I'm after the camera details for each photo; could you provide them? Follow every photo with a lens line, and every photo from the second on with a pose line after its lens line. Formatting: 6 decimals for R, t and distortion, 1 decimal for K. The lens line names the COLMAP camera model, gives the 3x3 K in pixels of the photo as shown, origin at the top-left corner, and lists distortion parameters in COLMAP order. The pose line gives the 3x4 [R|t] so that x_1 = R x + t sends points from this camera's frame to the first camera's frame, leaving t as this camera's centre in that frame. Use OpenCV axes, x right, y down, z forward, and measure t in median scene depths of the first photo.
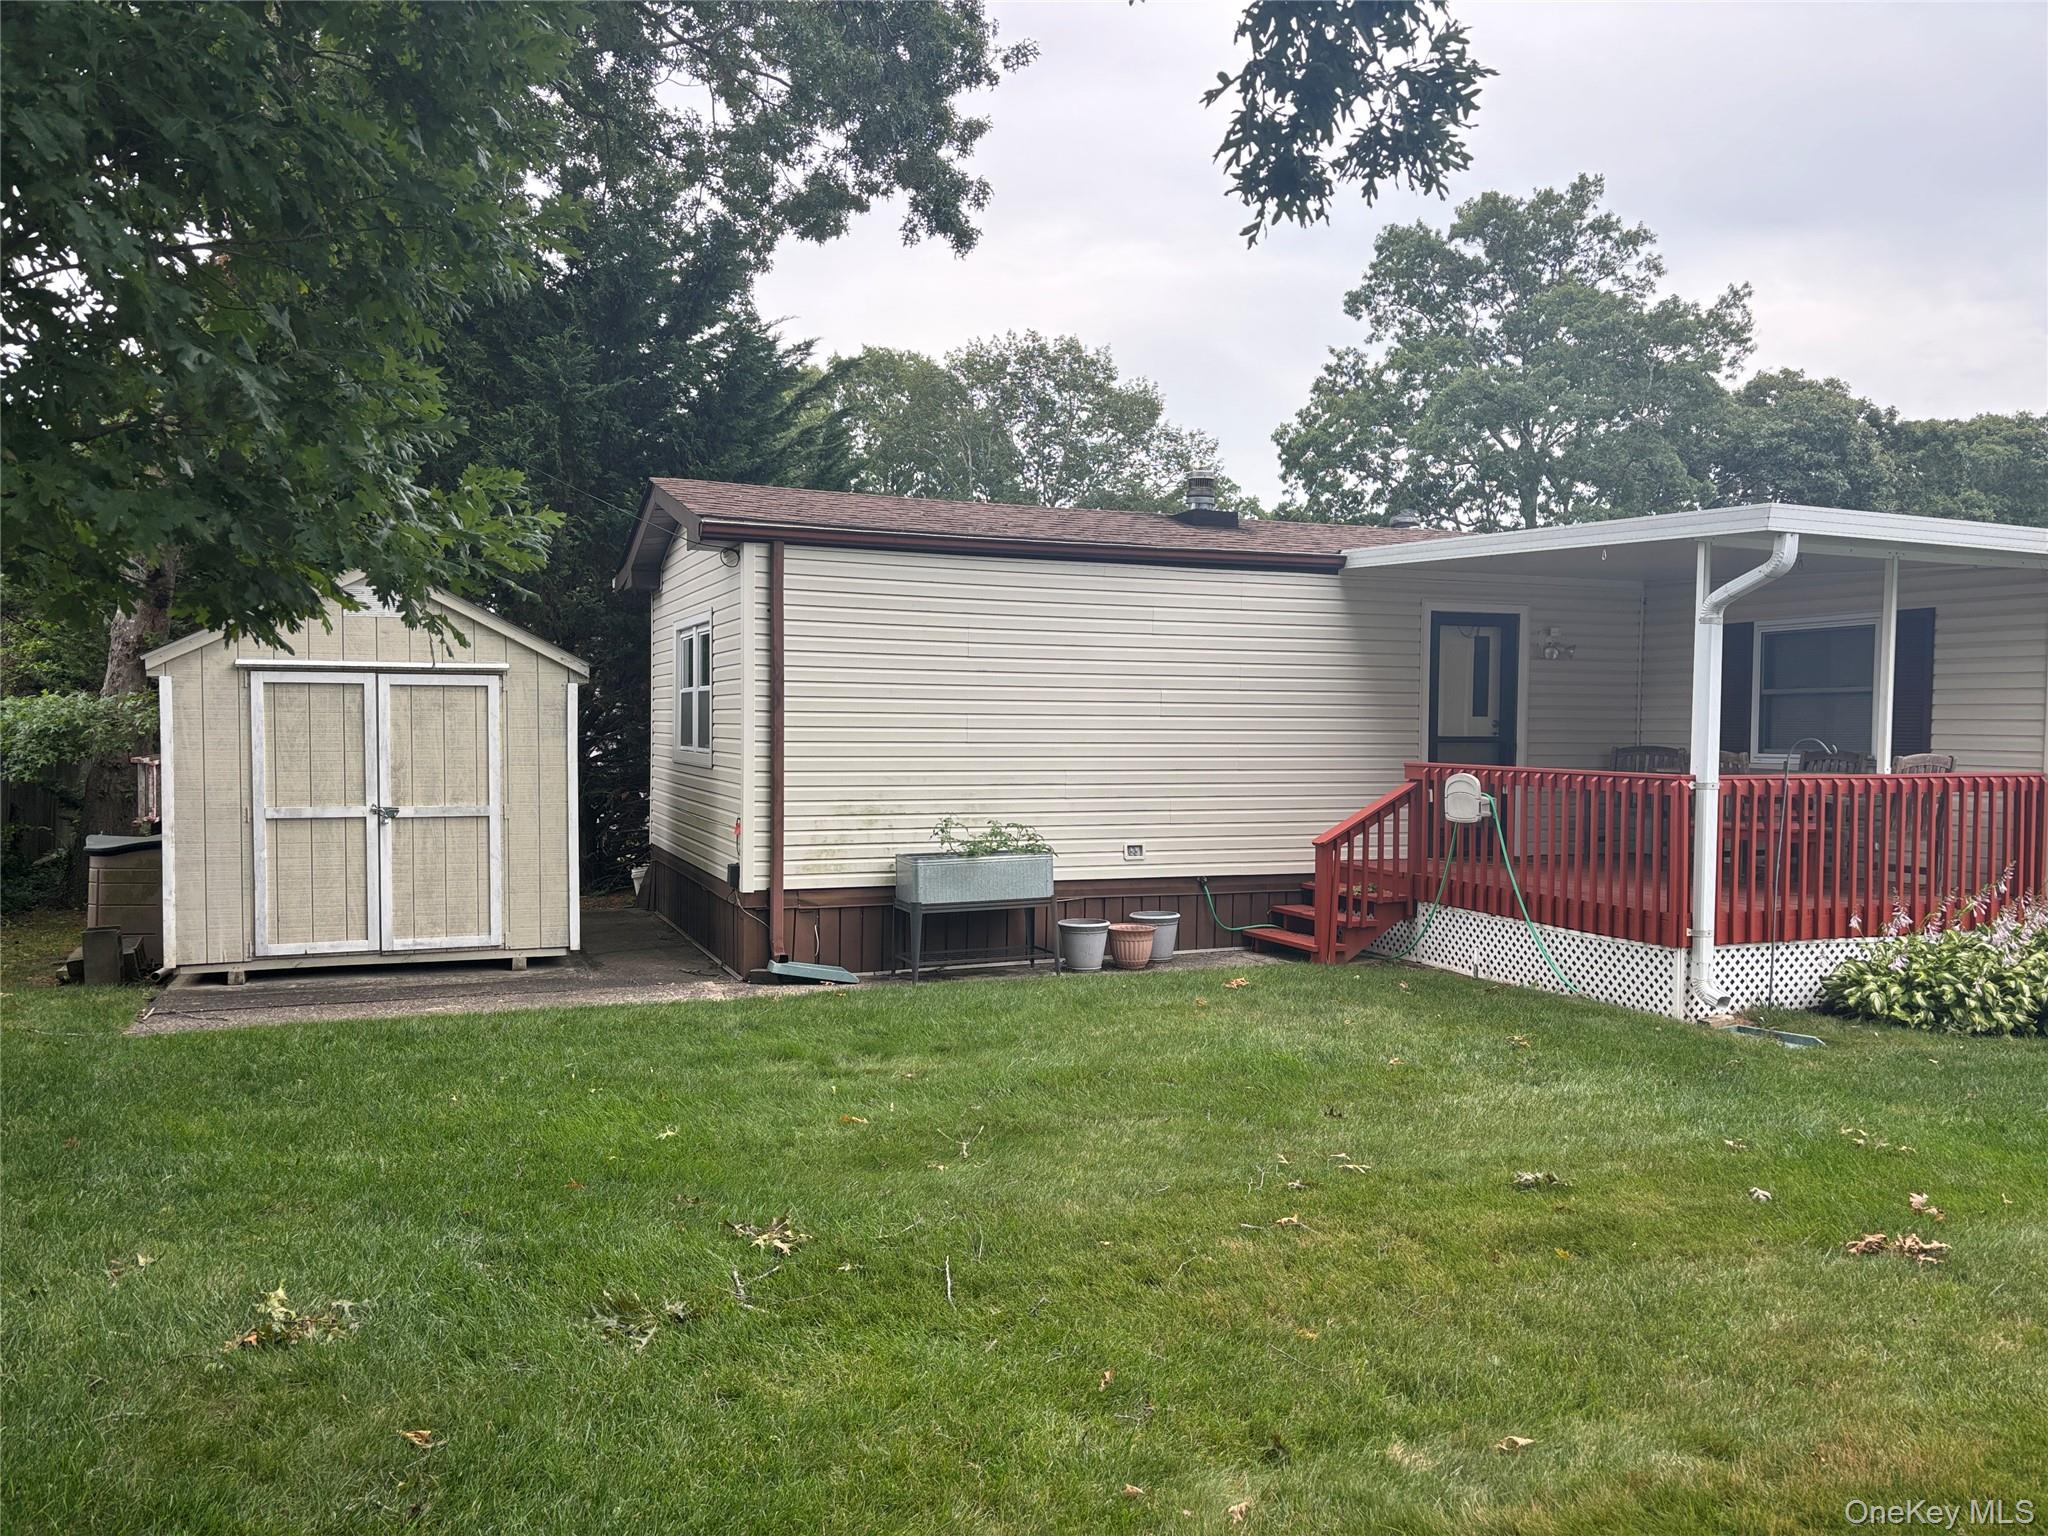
lens RADIAL K [[1527.0, 0, 1028.6], [0, 1527.0, 775.9], [0, 0, 1]] dist [0.037686, -0.040887]
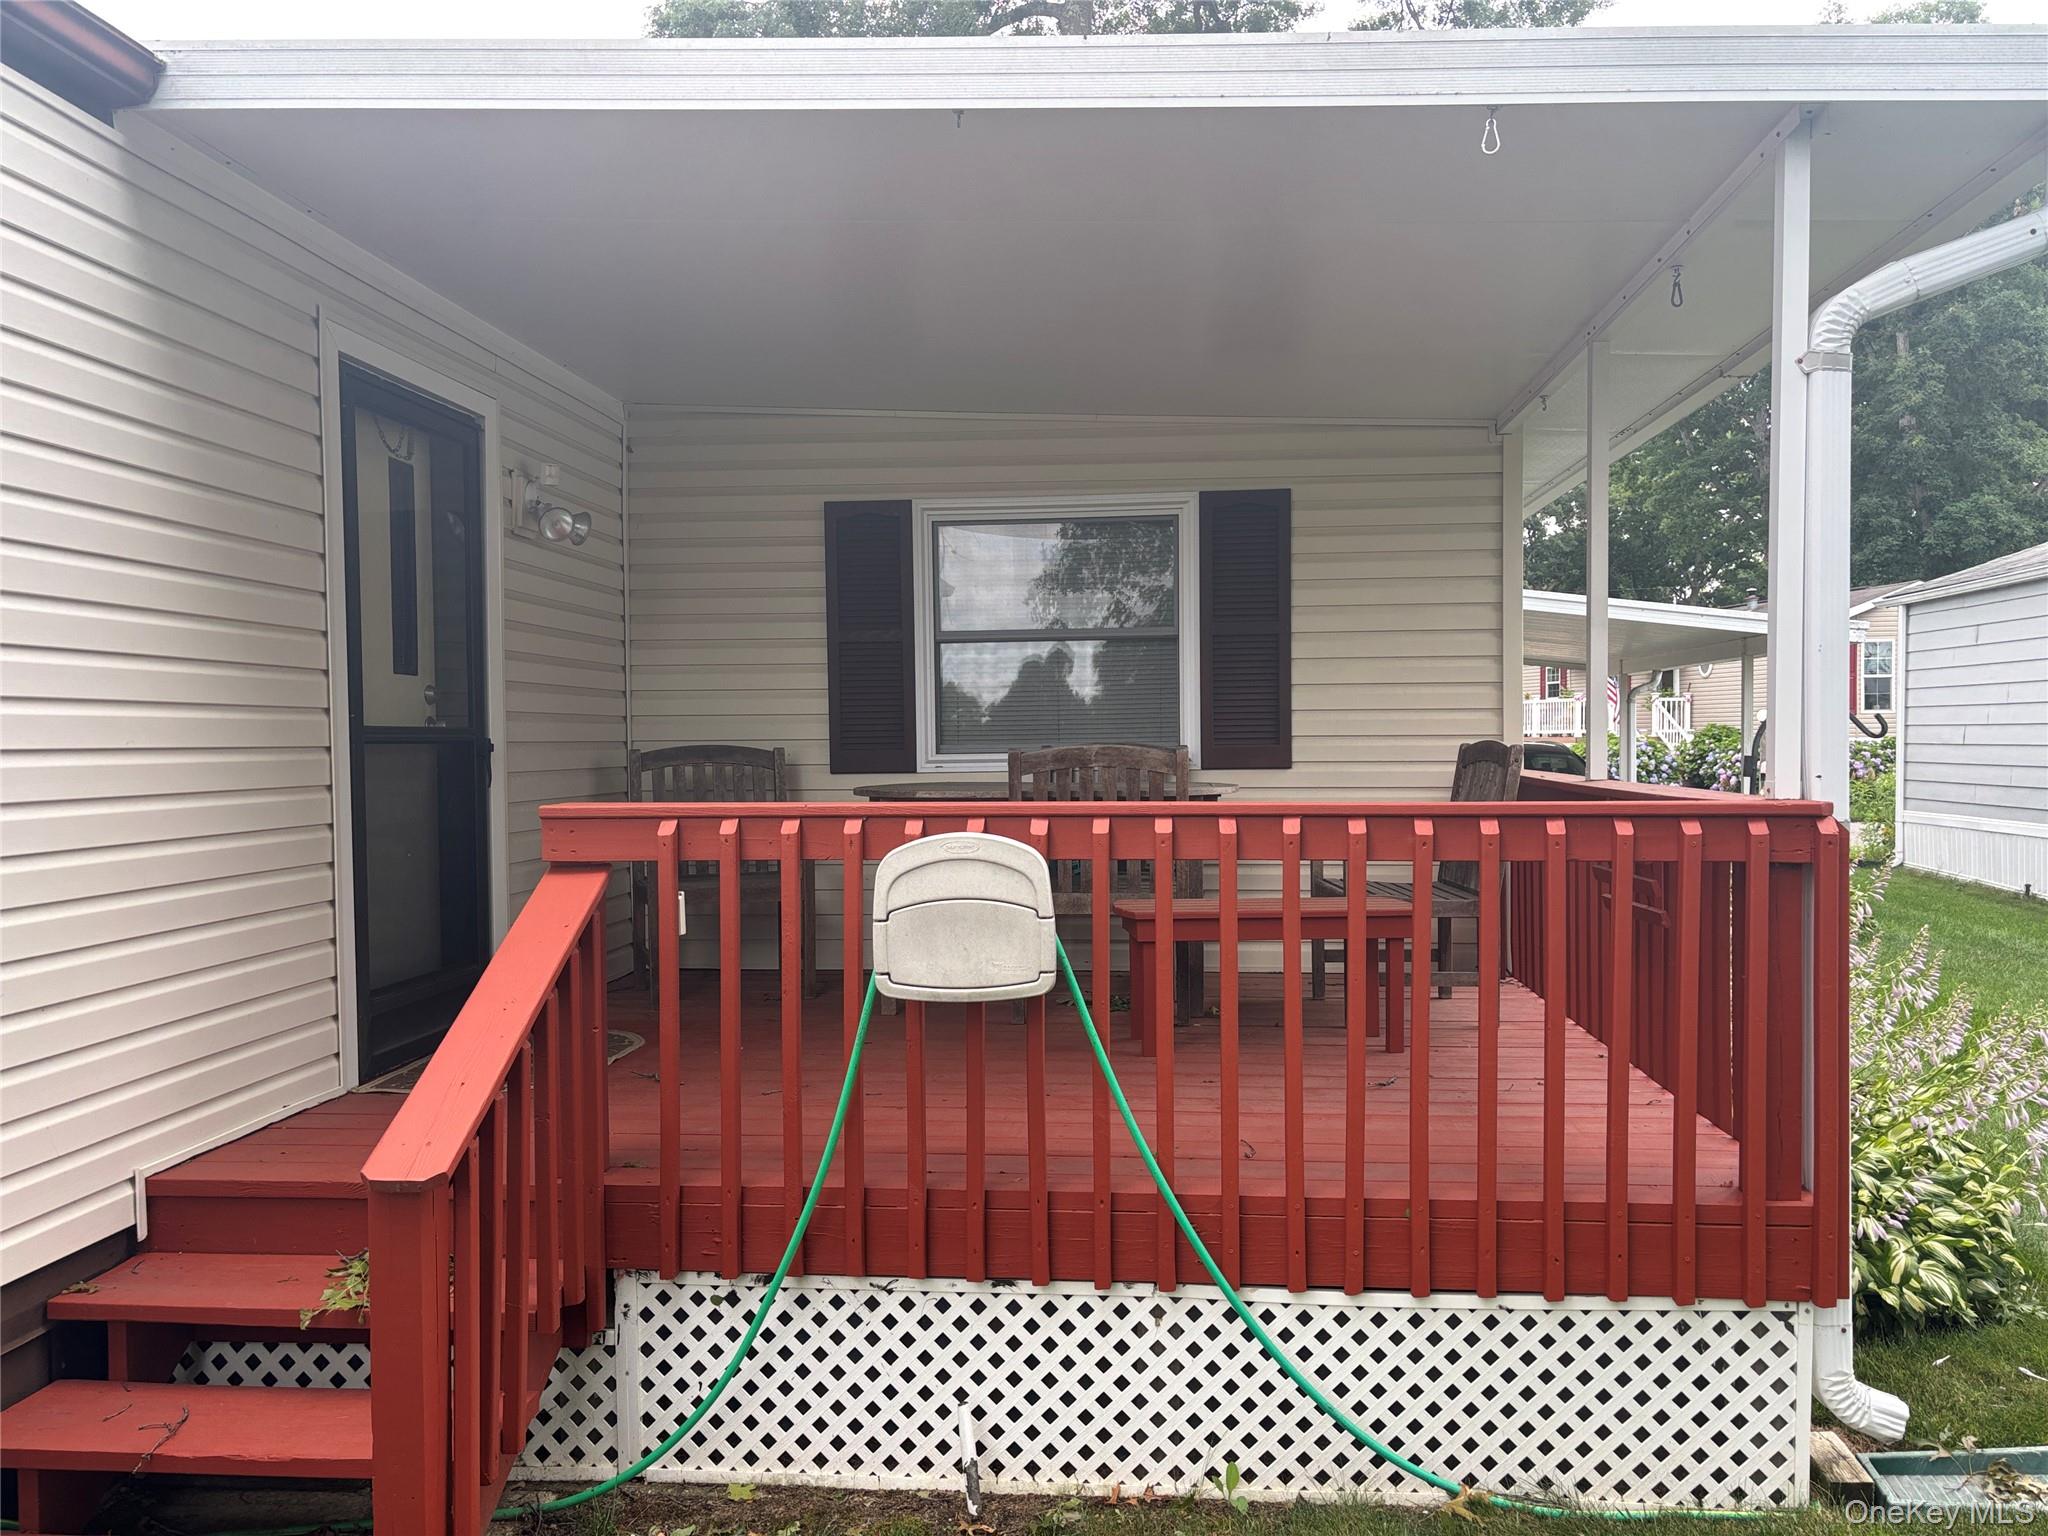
lens RADIAL K [[1527.0, 0, 1028.6], [0, 1527.0, 775.9], [0, 0, 1]] dist [0.037686, -0.040887]
pose [[0.452707, -0.033620, 0.891025, 0.031025], [0.042609, 0.998963, 0.016044, -0.015503], [-0.890641, 0.030702, 0.453670, 0.817174]]
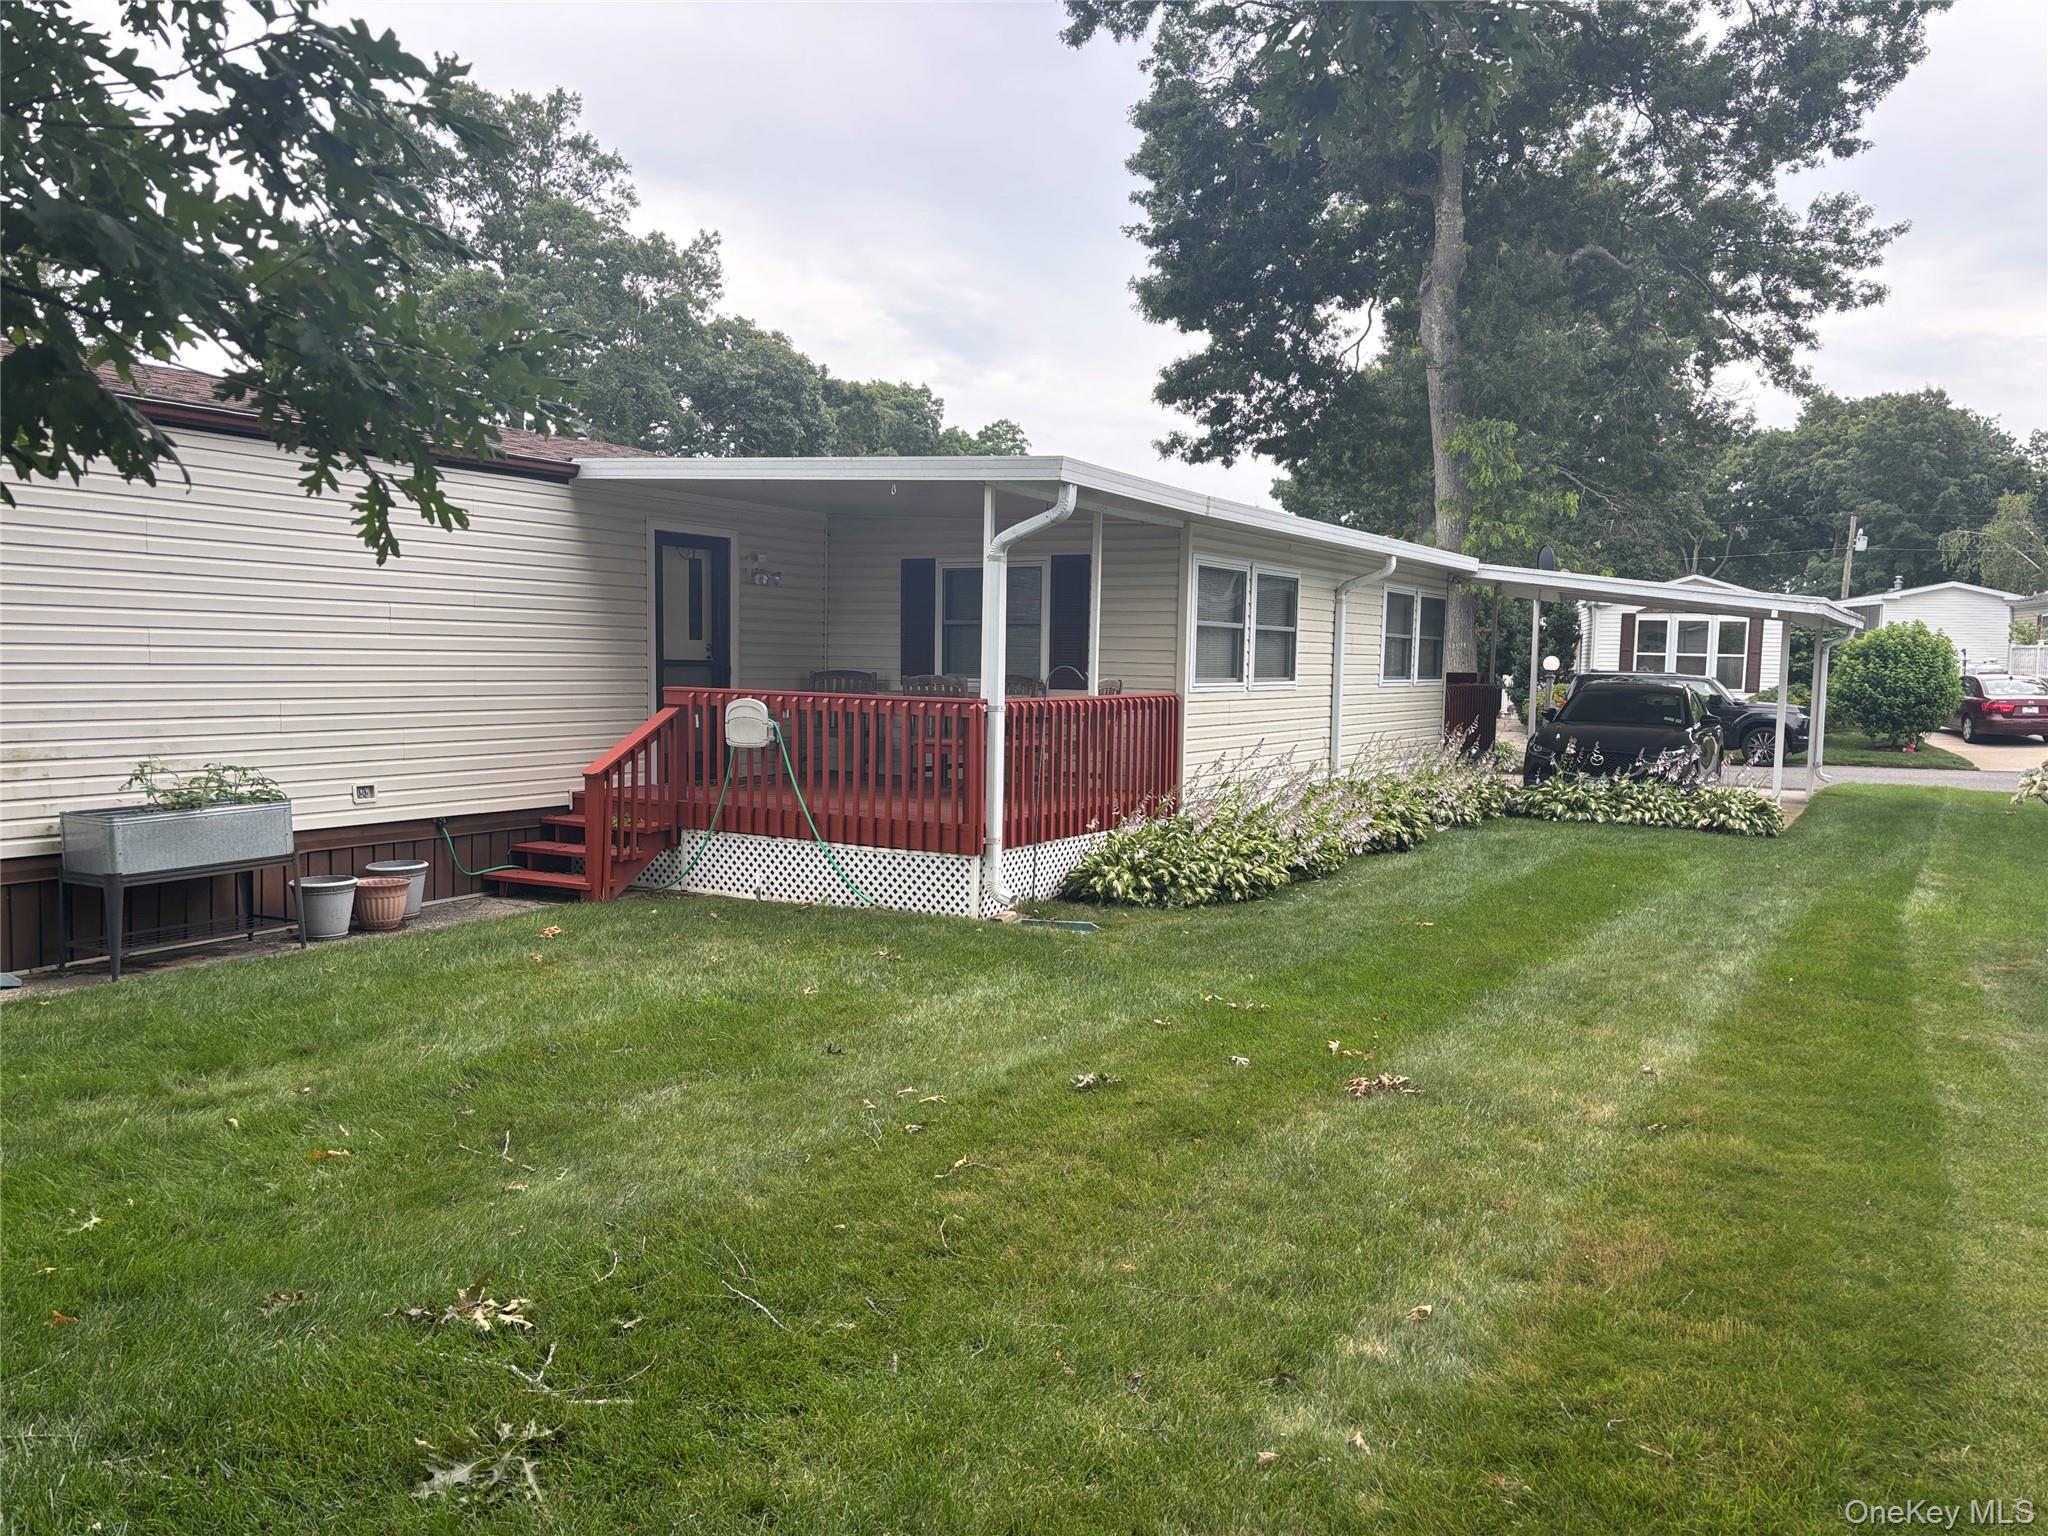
lens RADIAL K [[1523.4, 0, 1023.6], [0, 1523.4, 756.8], [0, 0, 1]] dist [0.118495, -0.234809]
pose [[0.785399, -0.034980, 0.618001, -0.184013], [0.009630, 0.998972, 0.044305, -0.005724], [-0.618915, -0.028846, 0.784928, 0.098874]]
